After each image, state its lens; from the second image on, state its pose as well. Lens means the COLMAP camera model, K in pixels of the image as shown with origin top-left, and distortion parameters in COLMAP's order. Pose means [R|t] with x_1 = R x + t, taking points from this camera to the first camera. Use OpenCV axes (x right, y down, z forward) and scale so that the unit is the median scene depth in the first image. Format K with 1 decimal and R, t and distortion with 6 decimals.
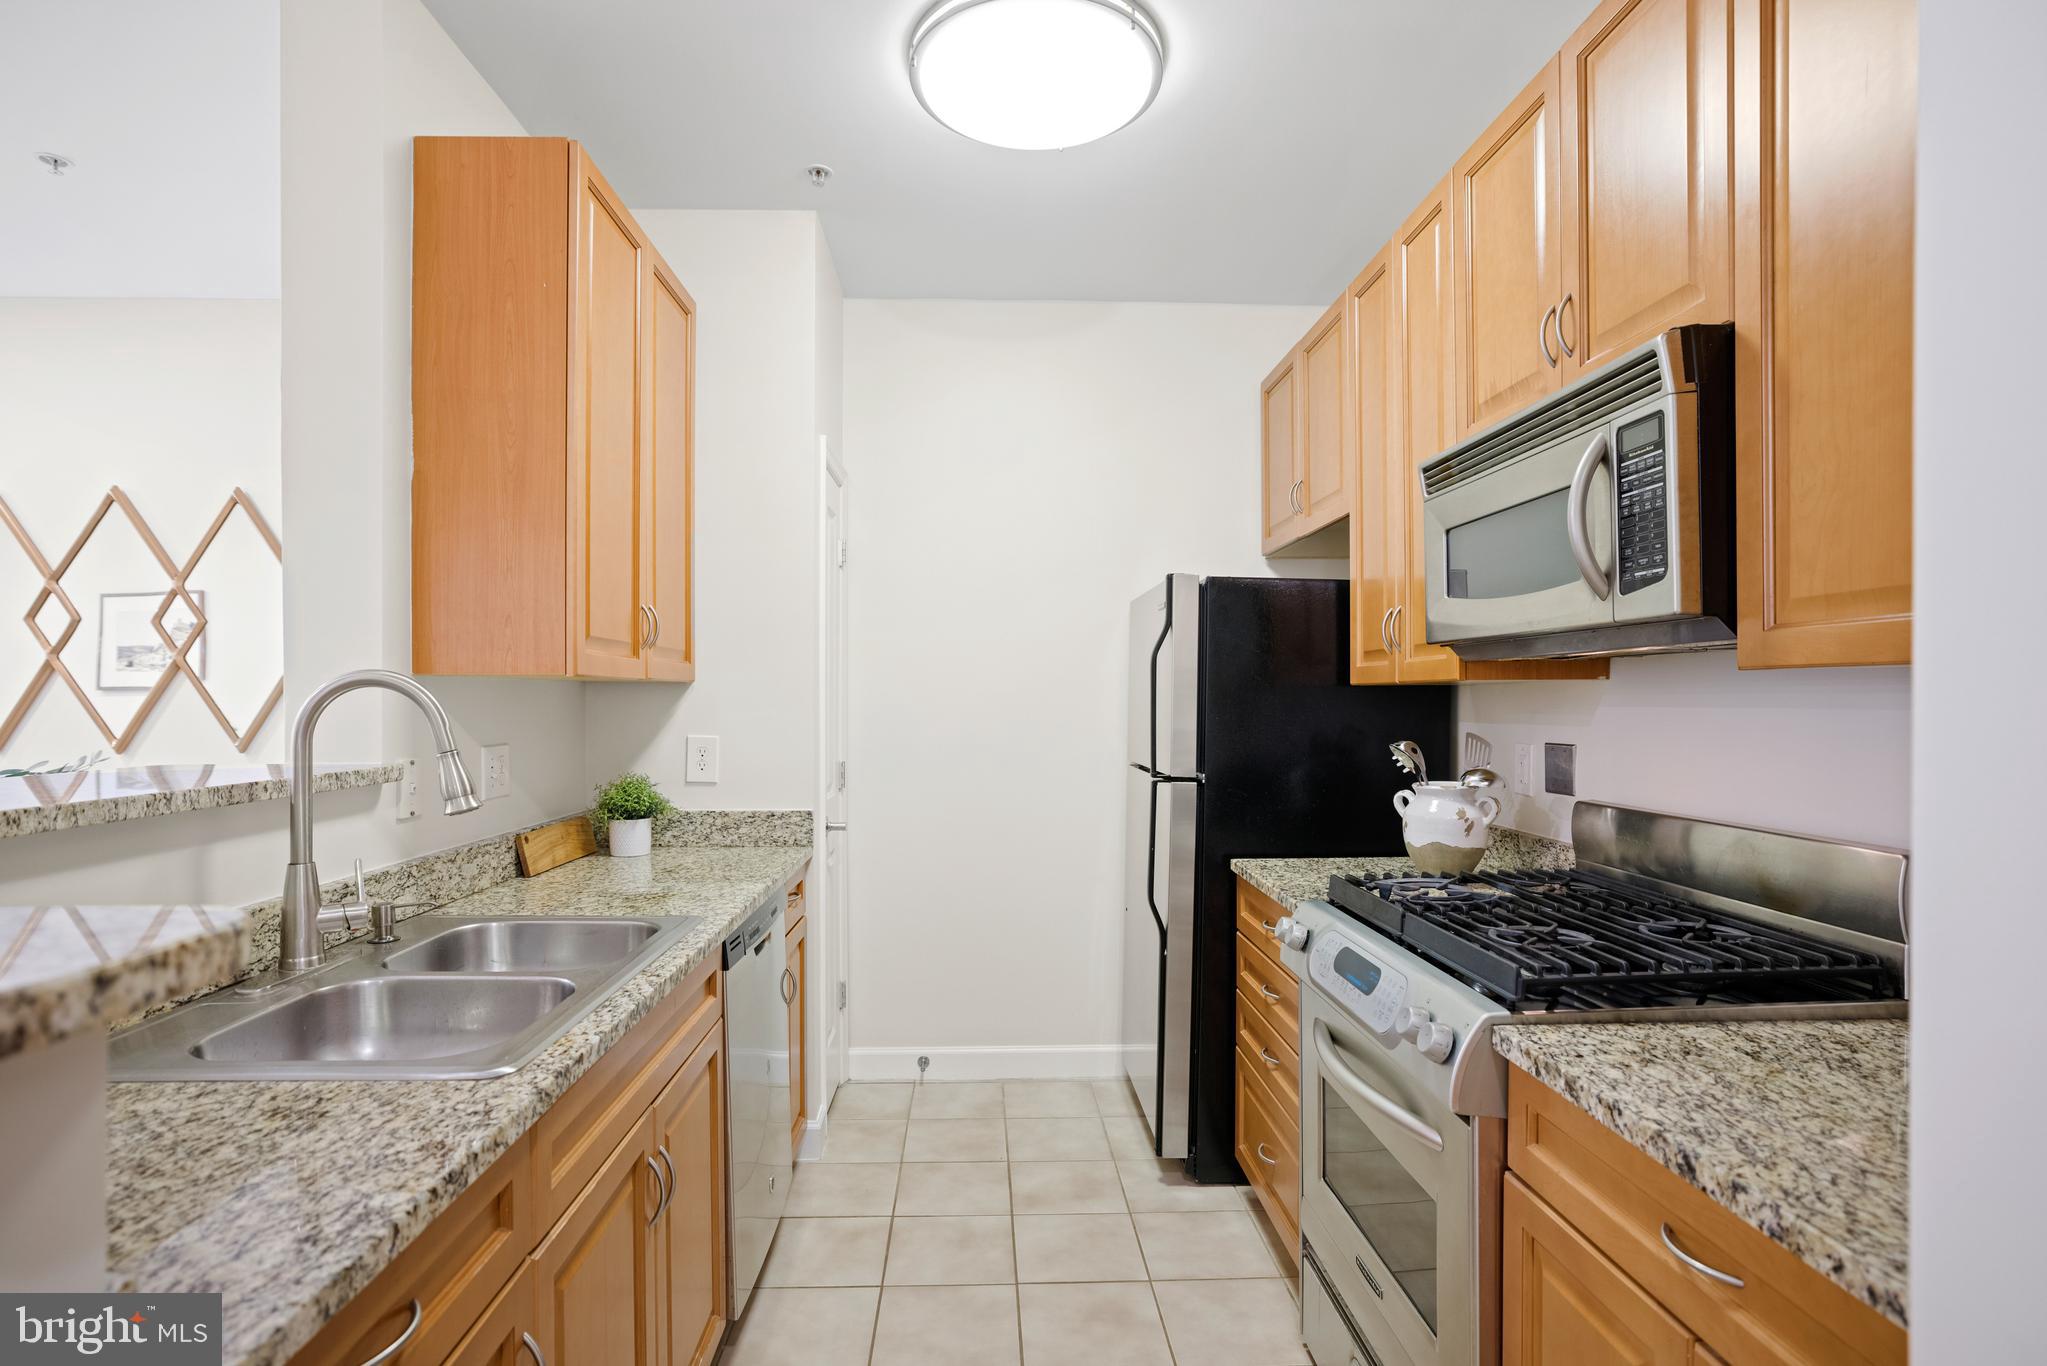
lens RADIAL K [[1008.1, 0, 1031.8], [0, 1008.1, 706.4], [0, 0, 1]] dist [-0.048268, 0.024550]
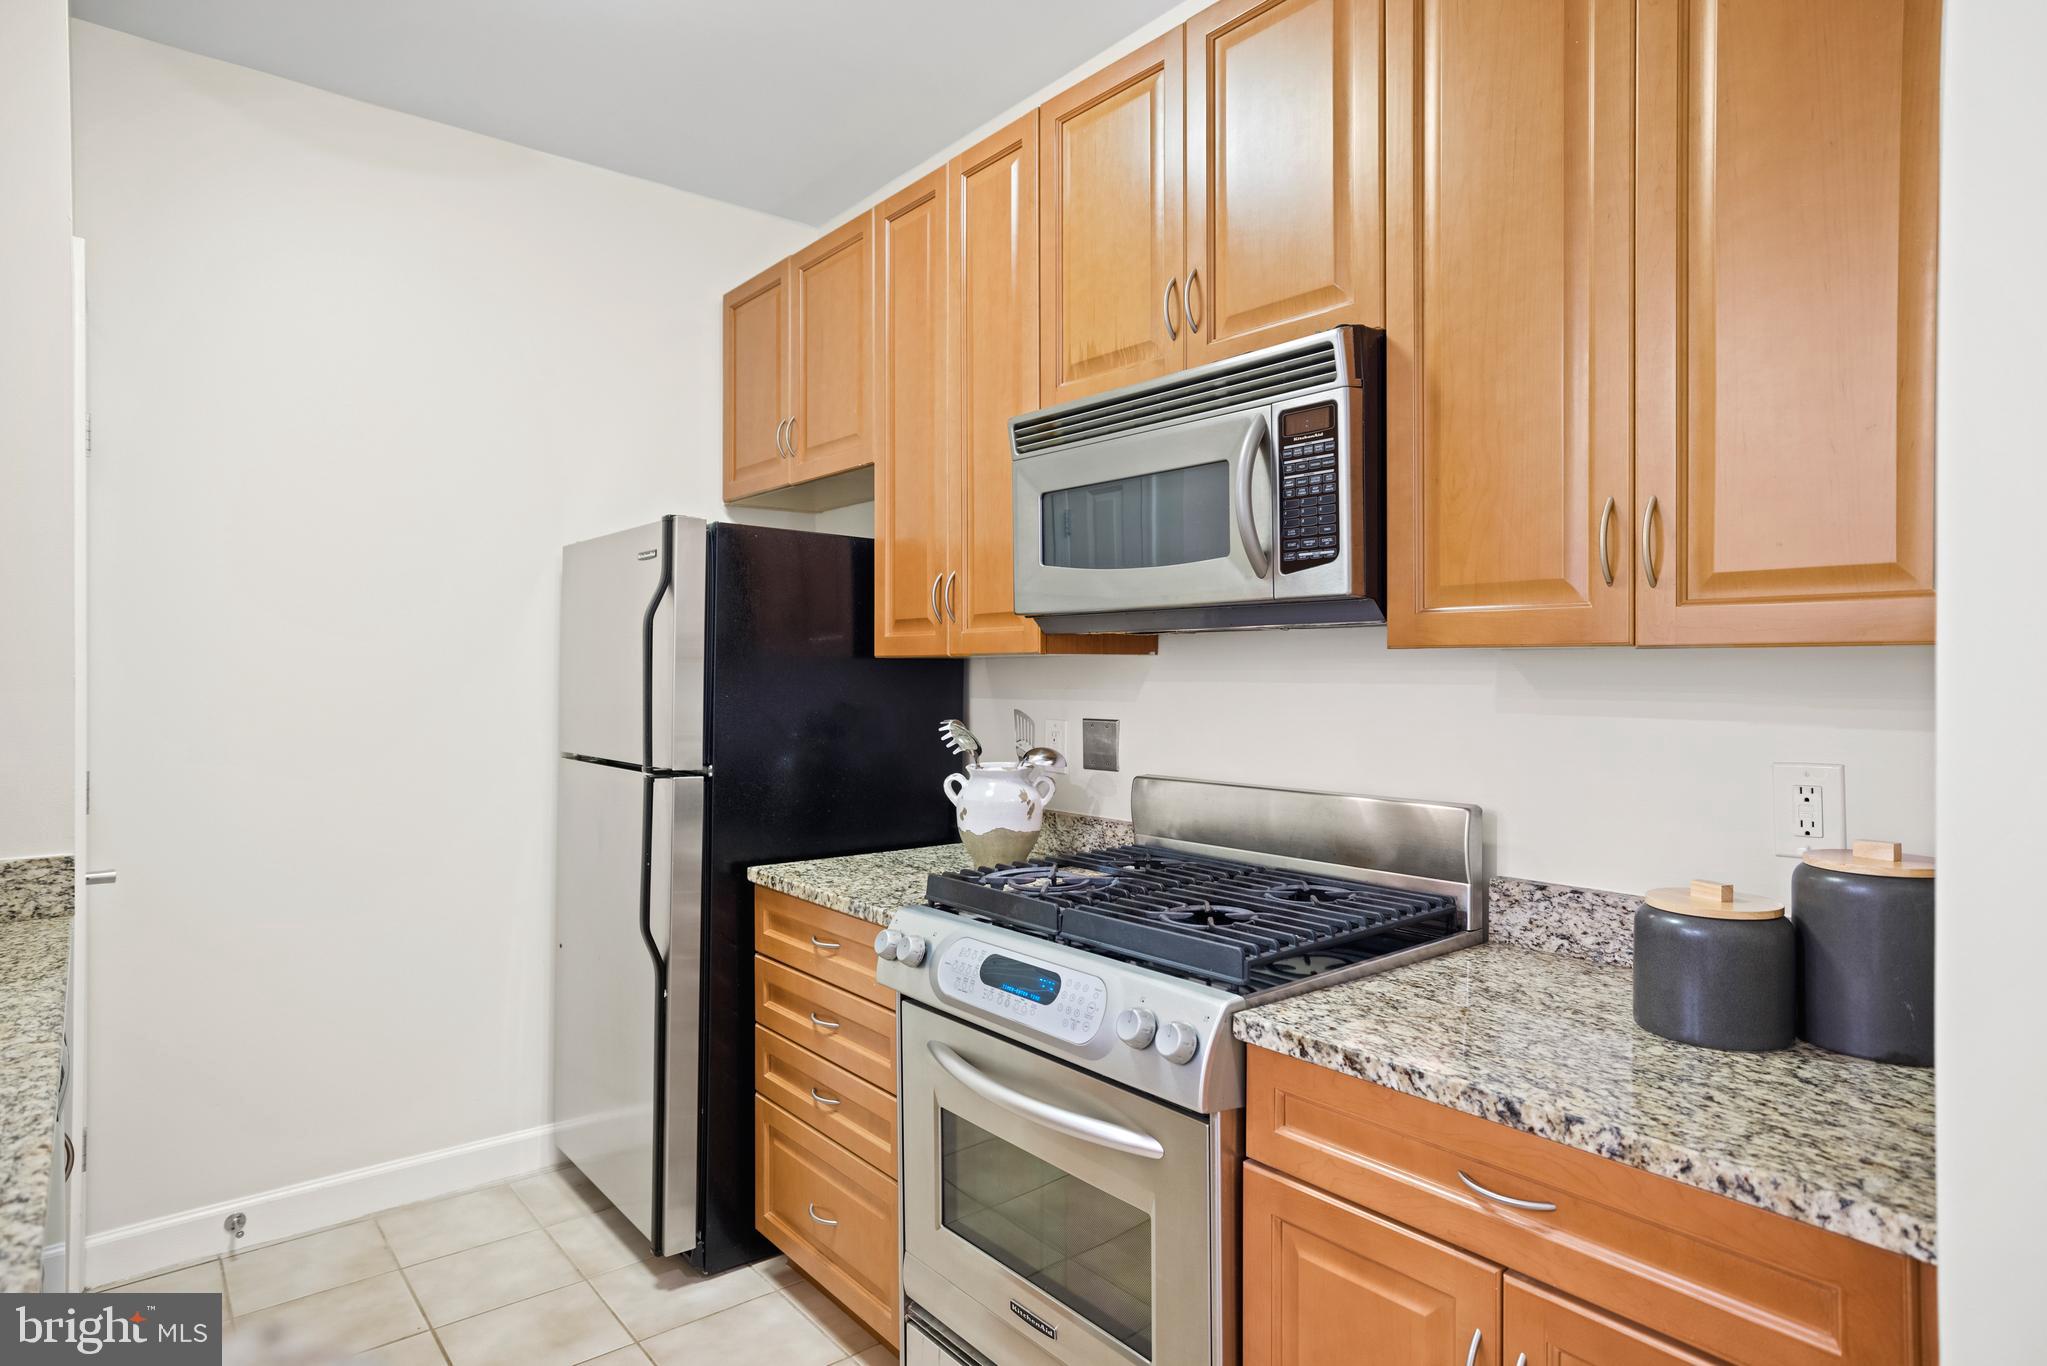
lens RADIAL K [[1133.6, 0, 1023.5], [0, 1133.6, 683.0], [0, 0, 1]] dist [-0.027776, 0.024789]
pose [[0.795837, -0.001104, 0.605510, -0.332695], [-0.000143, 0.999998, 0.002012, -0.001634], [-0.605511, -0.001688, 0.795835, 0.232156]]
